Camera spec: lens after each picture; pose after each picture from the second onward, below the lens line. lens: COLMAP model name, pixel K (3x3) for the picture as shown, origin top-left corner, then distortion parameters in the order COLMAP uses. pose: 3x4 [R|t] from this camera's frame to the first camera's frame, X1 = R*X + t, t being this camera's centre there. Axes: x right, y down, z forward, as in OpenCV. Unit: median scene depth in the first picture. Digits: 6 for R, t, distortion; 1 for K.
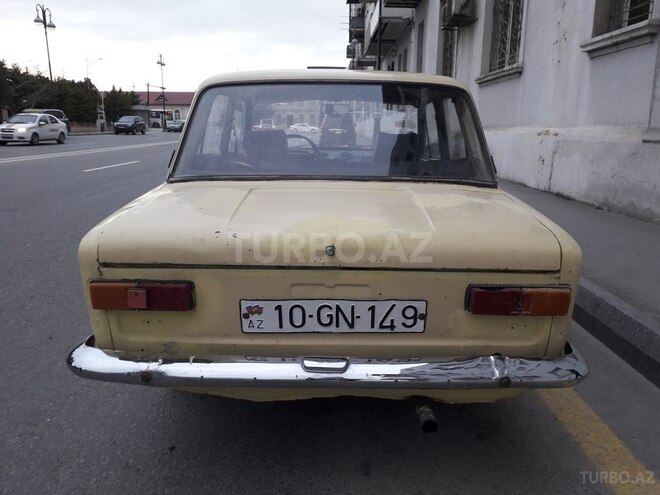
lens RADIAL K [[519.7, 0, 330.0], [0, 519.7, 247.5], [0, 0, 1]] dist [0.088636, -0.087826]
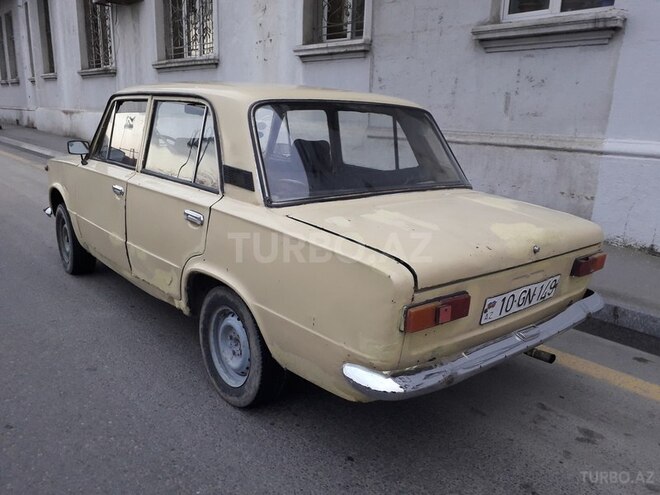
lens RADIAL K [[546.7, 0, 330.0], [0, 546.7, 247.5], [0, 0, 1]] dist [0.002941, -0.004331]
pose [[0.768222, -0.136624, 0.625435, -0.588704], [0.118731, 0.990419, 0.070516, -0.074112], [-0.629077, 0.020086, 0.777084, 0.099033]]
